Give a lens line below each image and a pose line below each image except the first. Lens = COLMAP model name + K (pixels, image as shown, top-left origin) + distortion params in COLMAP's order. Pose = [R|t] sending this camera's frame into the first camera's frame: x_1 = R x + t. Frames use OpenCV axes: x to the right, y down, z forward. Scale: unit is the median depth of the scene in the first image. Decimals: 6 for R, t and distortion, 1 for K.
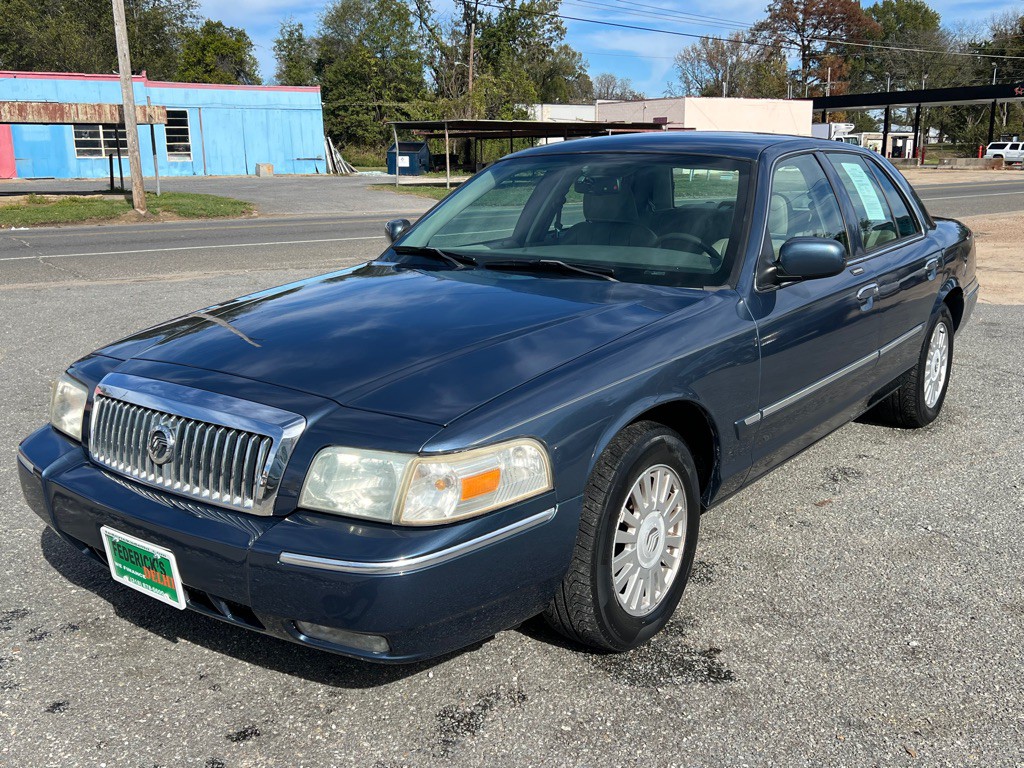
lens RADIAL K [[976.2, 0, 512.0], [0, 976.2, 384.0], [0, 0, 1]] dist [0.049605, -0.056889]
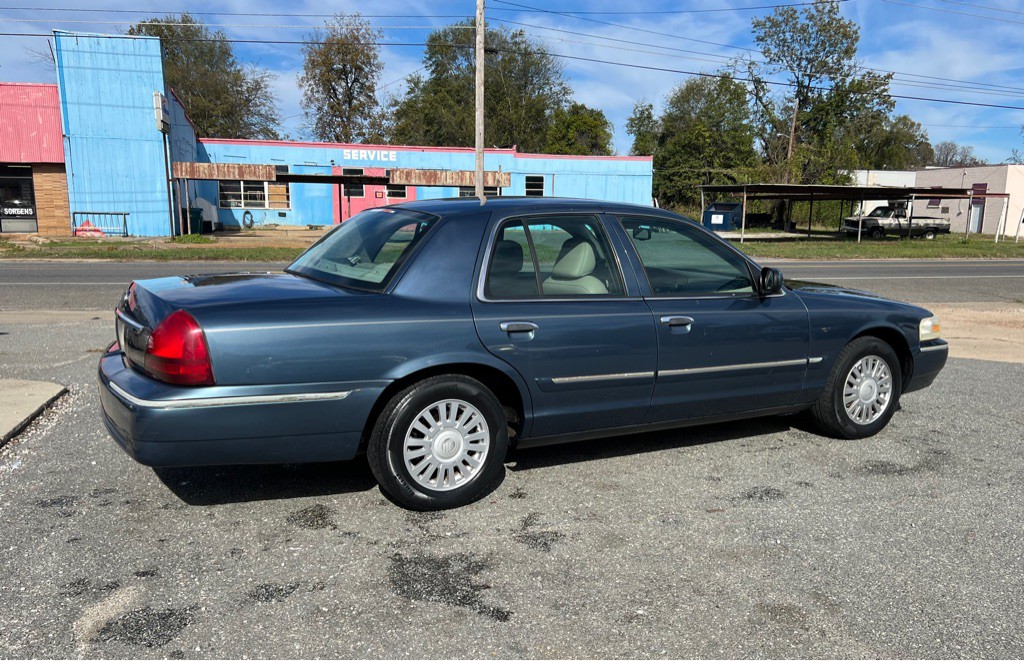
lens RADIAL K [[839.1, 0, 508.3], [0, 839.1, 368.7], [0, 0, 1]] dist [0.050420, -0.049376]
pose [[0.929926, 0.089661, -0.356649, 0.031061], [-0.106183, 0.993981, -0.026975, 0.000377], [0.352083, 0.062955, 0.933849, -0.003168]]
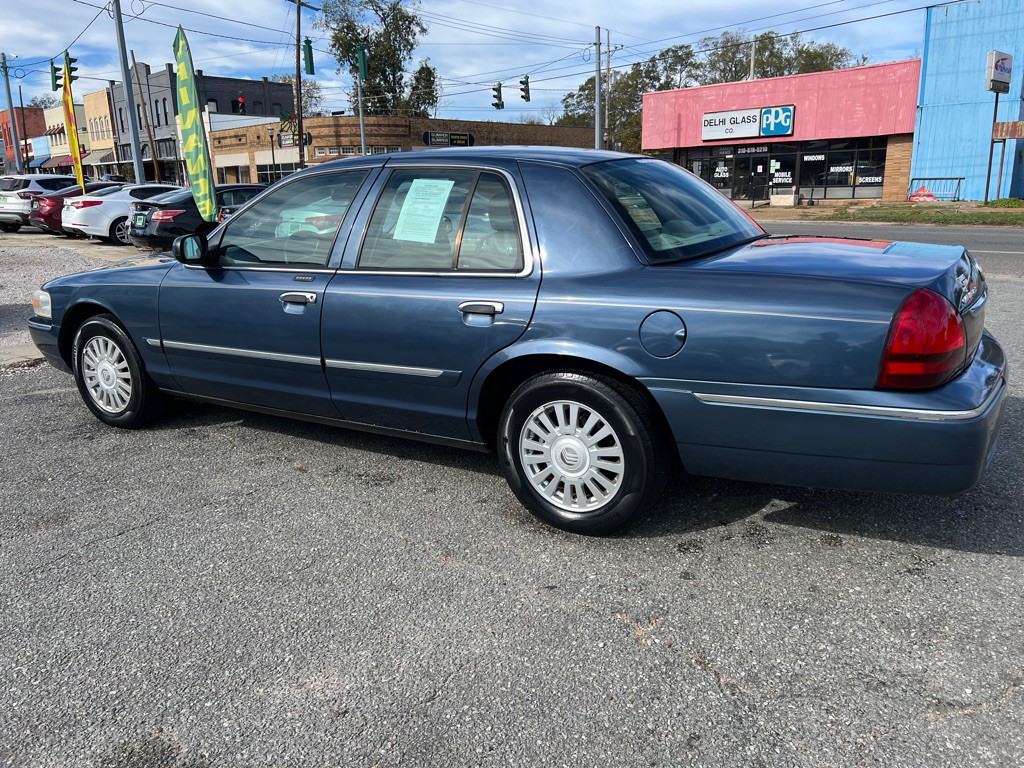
lens RADIAL K [[765.1, 0, 518.7], [0, 765.1, 372.1], [0, 0, 1]] dist [0.041119, -0.041782]
pose [[0.121677, 0.244428, -0.962003, 0.086853], [-0.206924, 0.954156, 0.216262, -0.017603], [0.970761, 0.172747, 0.166677, 0.077689]]
